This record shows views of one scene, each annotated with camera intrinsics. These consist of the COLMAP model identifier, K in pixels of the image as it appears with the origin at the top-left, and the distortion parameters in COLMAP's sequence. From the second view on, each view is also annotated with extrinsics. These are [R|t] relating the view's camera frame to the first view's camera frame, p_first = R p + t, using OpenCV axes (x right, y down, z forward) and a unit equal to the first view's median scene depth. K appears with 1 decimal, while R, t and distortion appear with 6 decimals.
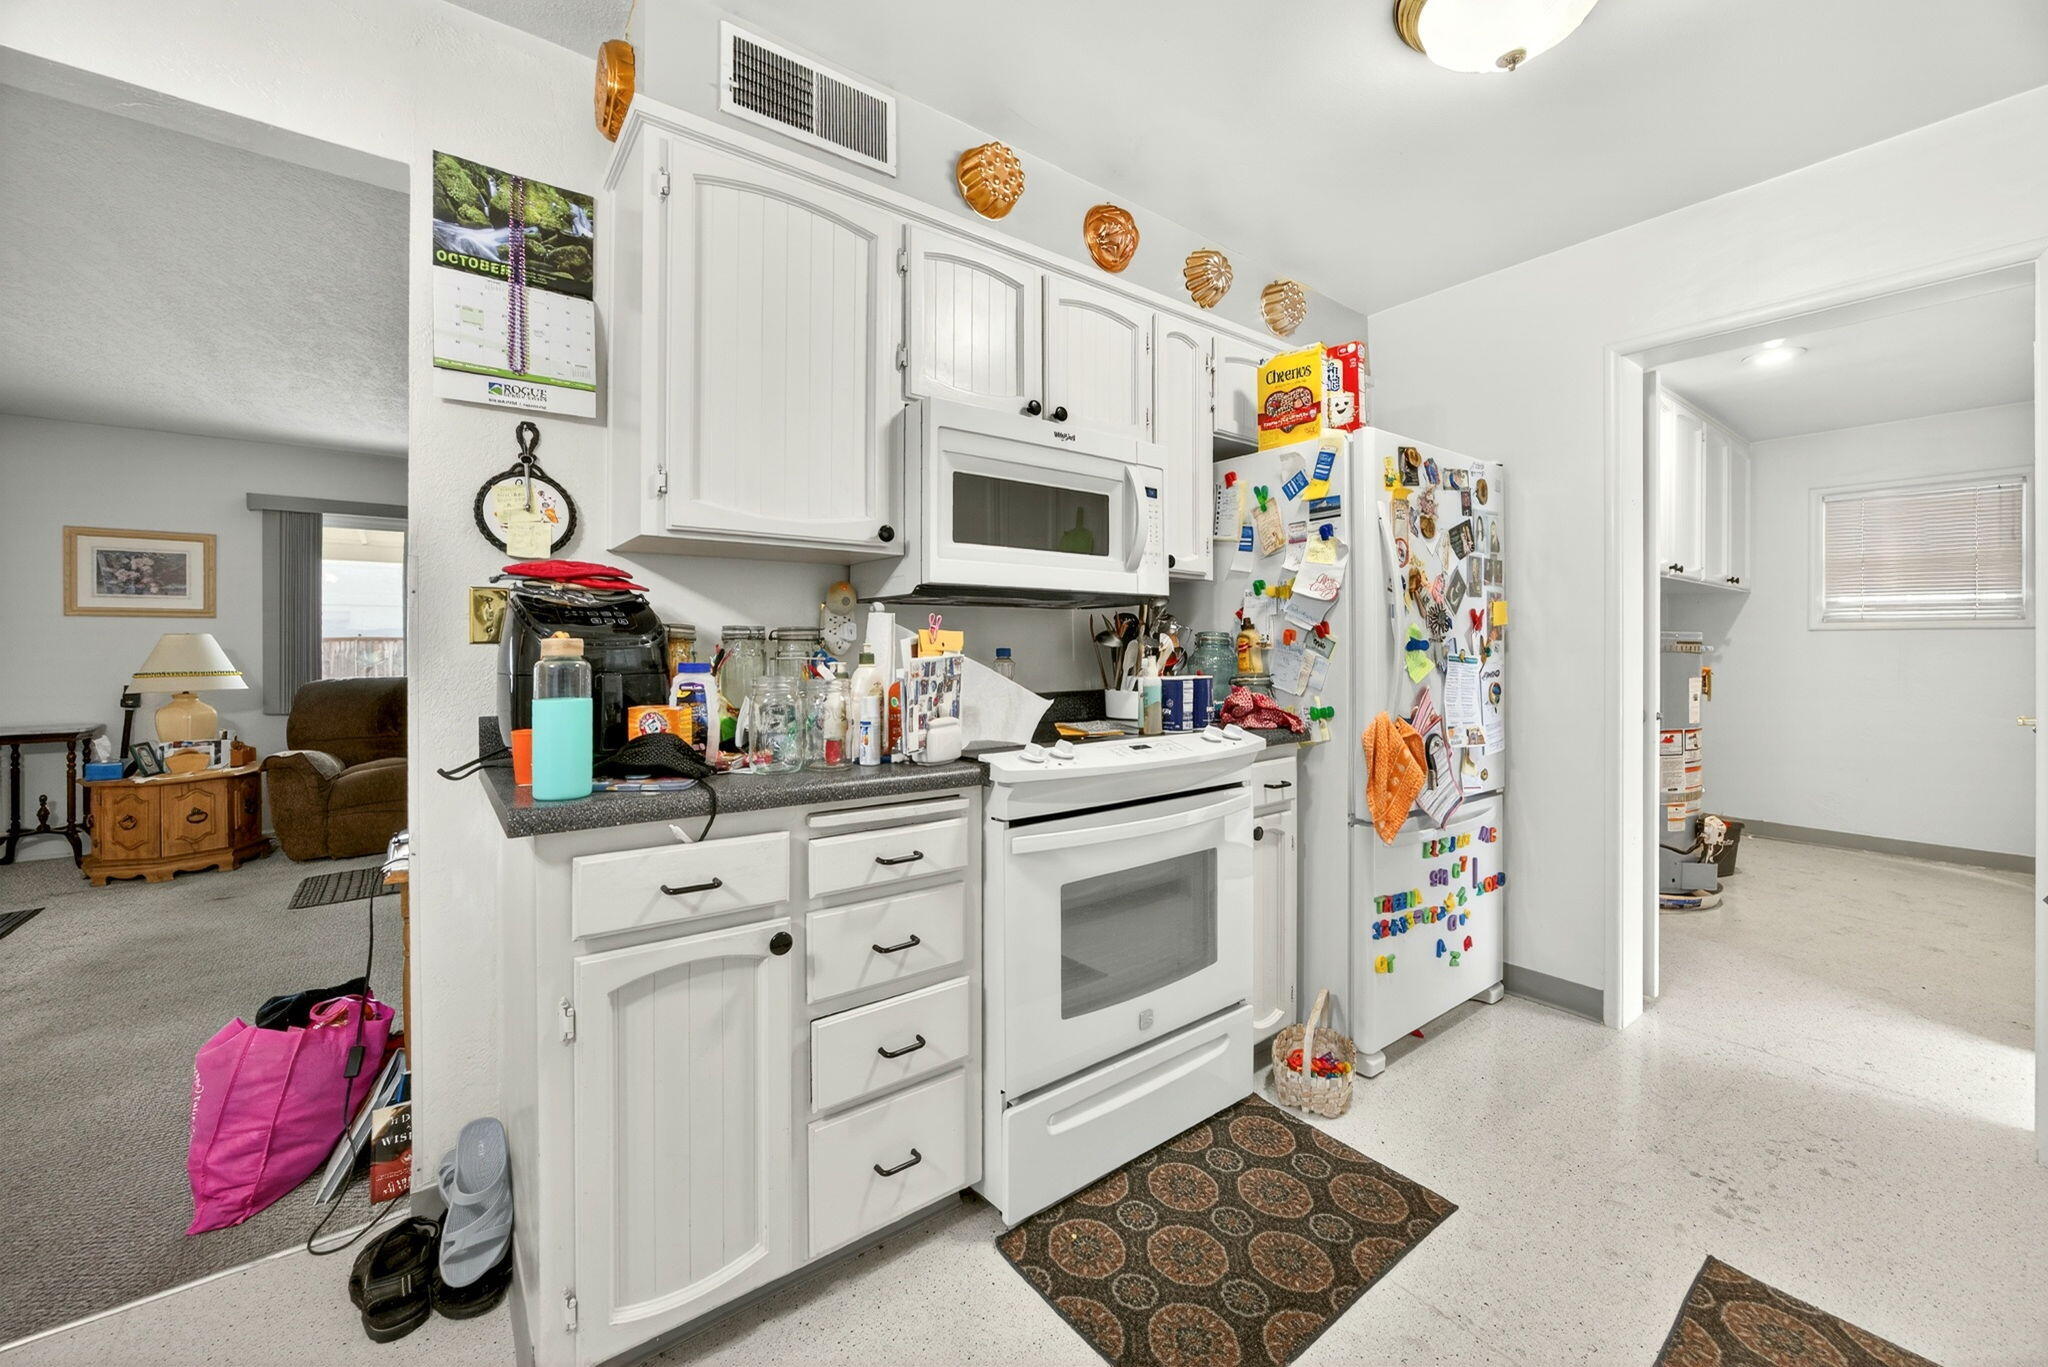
lens RADIAL K [[800.0, 0, 1020.3], [0, 800.0, 645.3], [0, 0, 1]] dist [-0.001167, -0.000131]
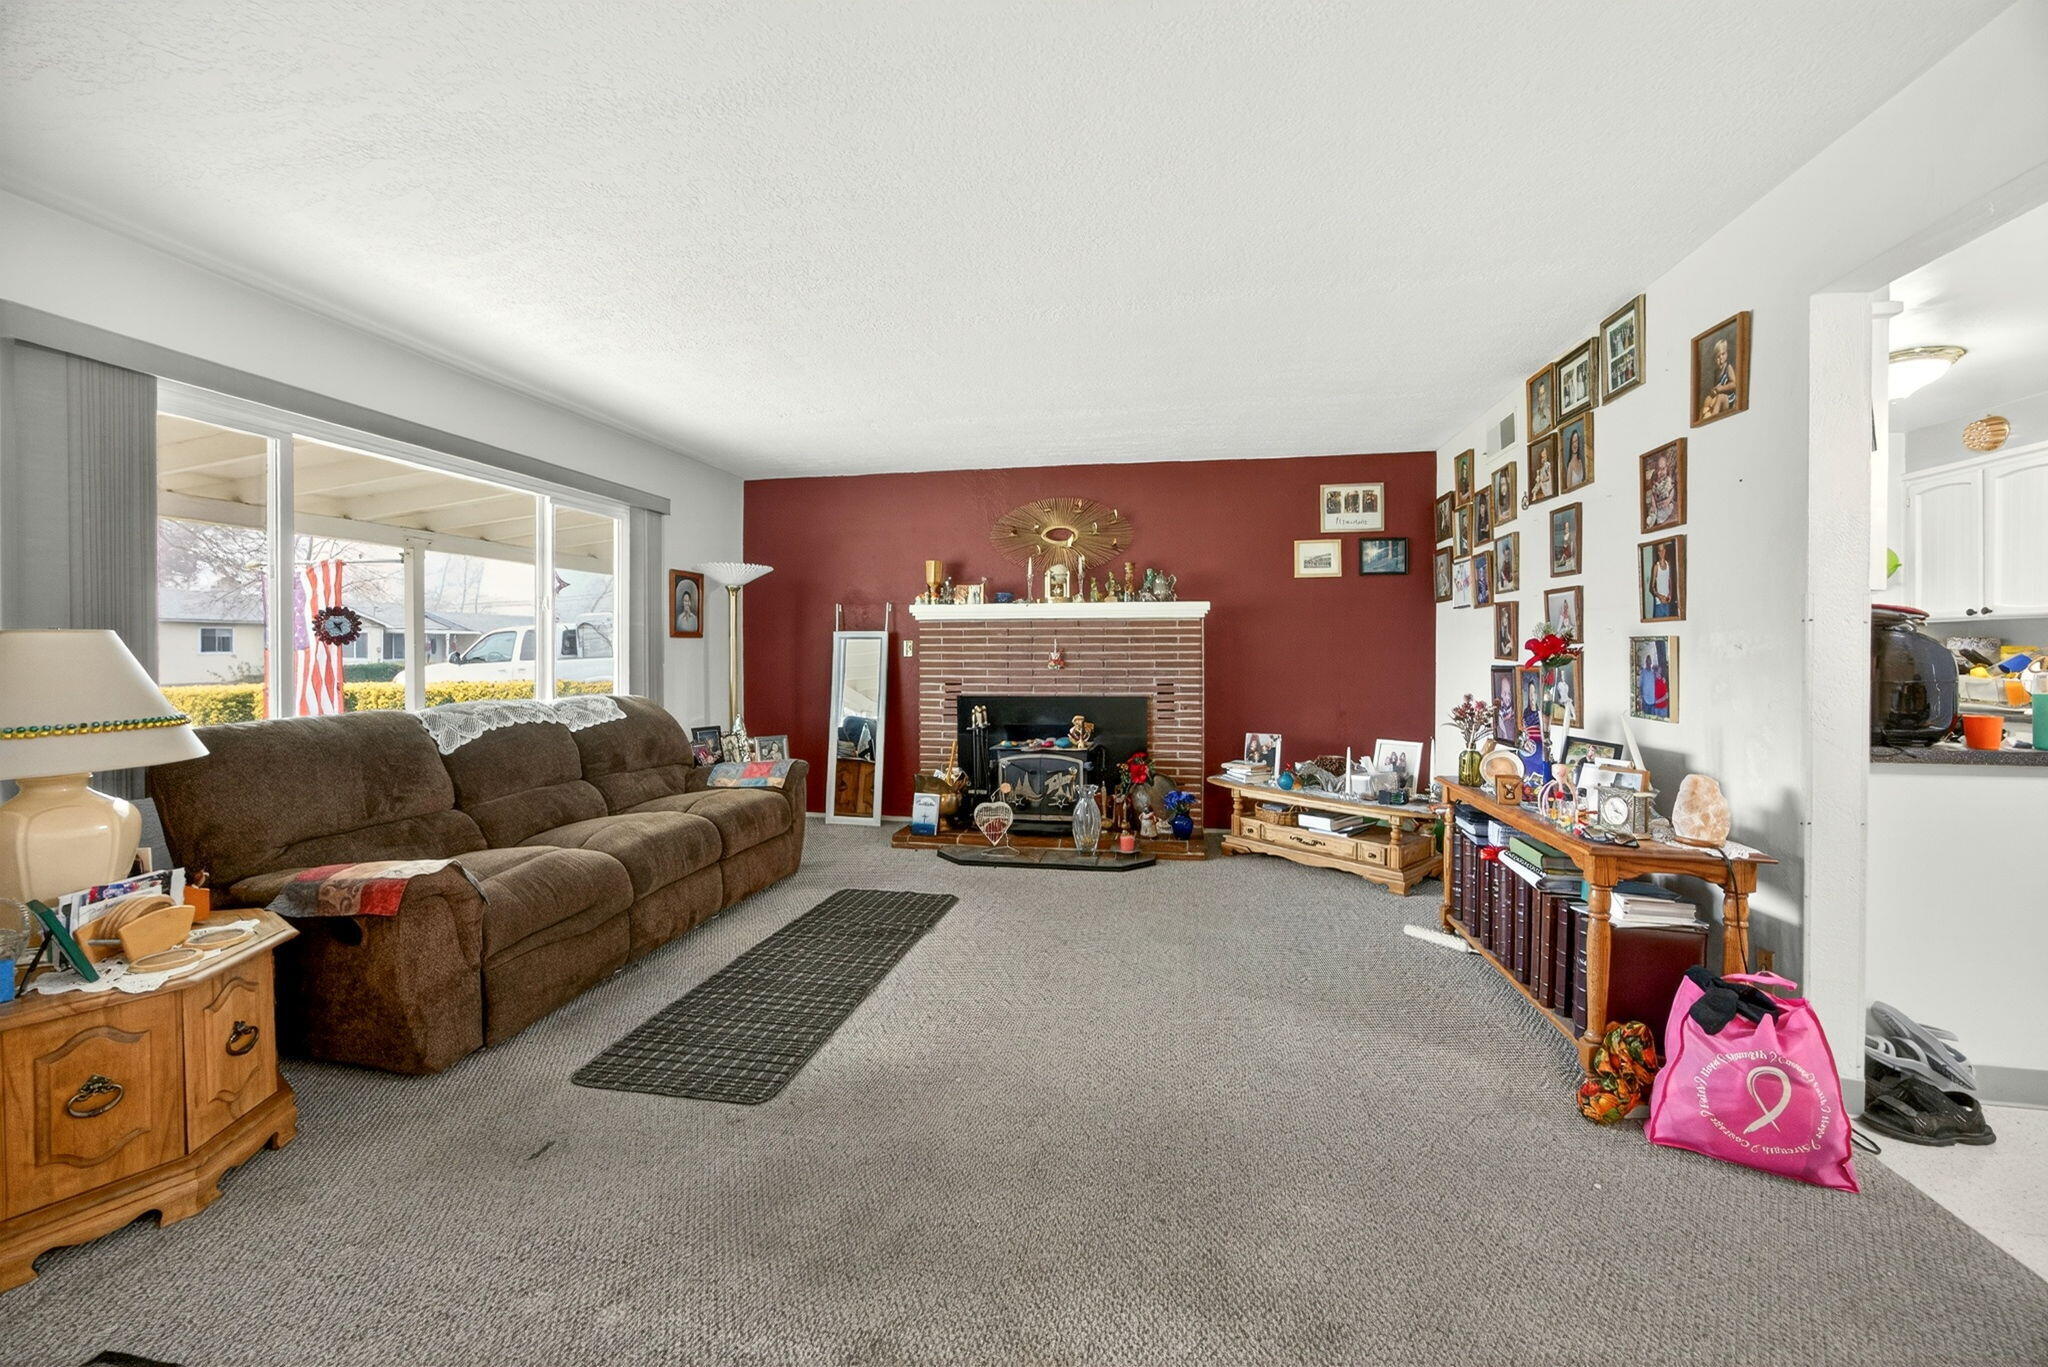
lens RADIAL K [[815.8, 0, 1025.0], [0, 815.8, 650.4], [0, 0, 1]] dist [0.000892, 0.000199]
pose [[0.740381, 0.000396, 0.672188, -0.898203], [-0.000435, 1.000000, -0.000111, -0.003653], [-0.672187, -0.000210, 0.740381, 0.324189]]
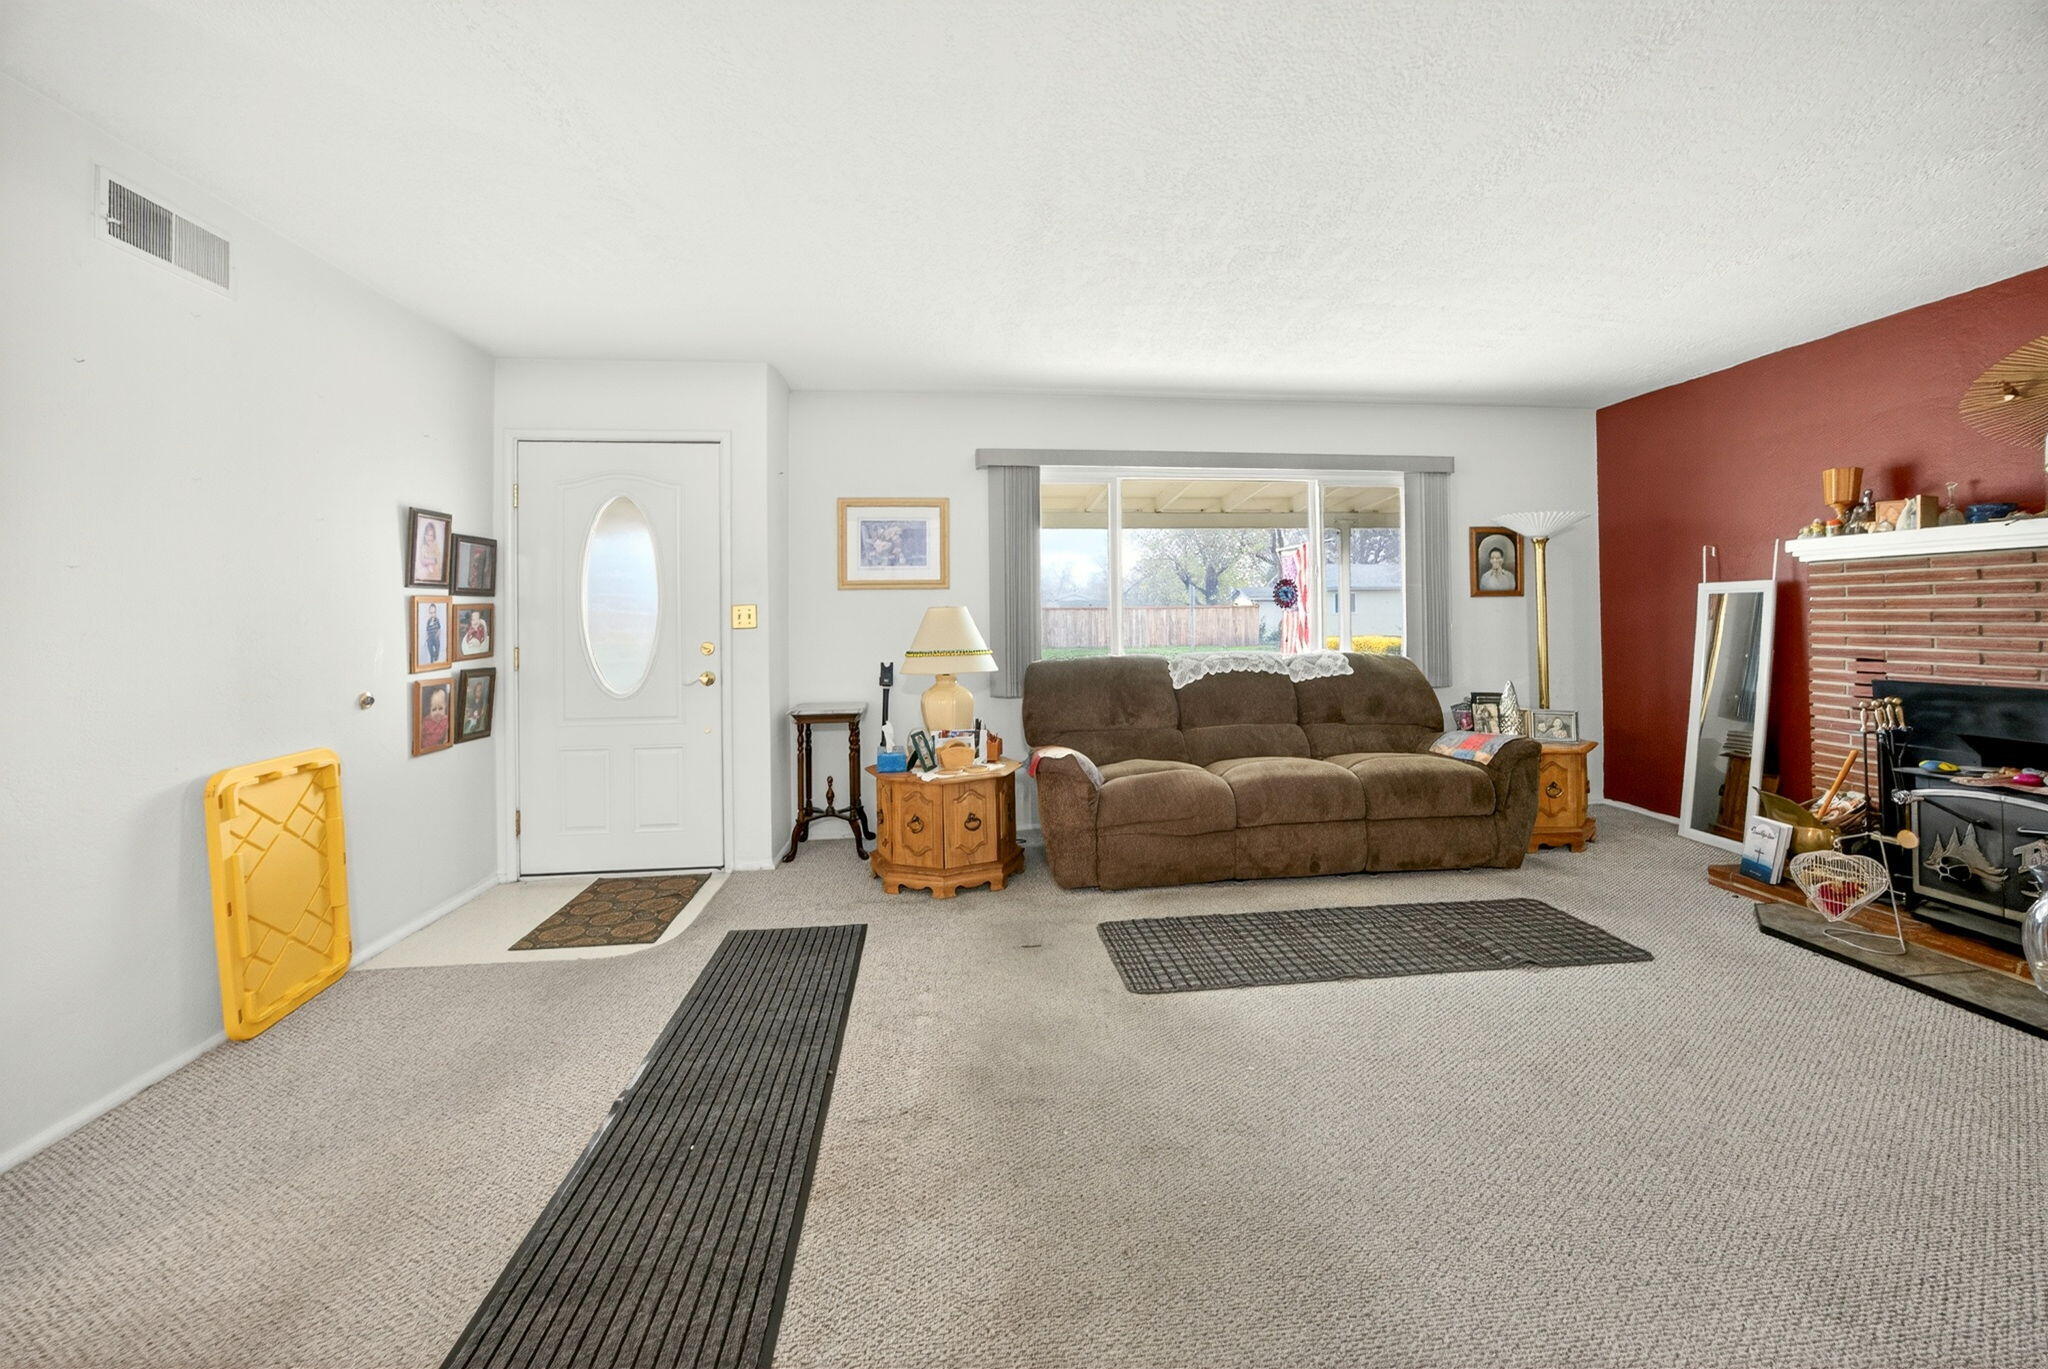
lens RADIAL K [[814.2, 0, 1025.4], [0, 814.2, 610.1], [0, 0, 1]] dist [-0.021494, 0.000236]
pose [[0.858679, -0.011694, -0.512380, -0.478521], [0.010275, 0.999932, -0.005603, -0.004487], [0.512411, -0.000454, 0.858740, 0.257996]]
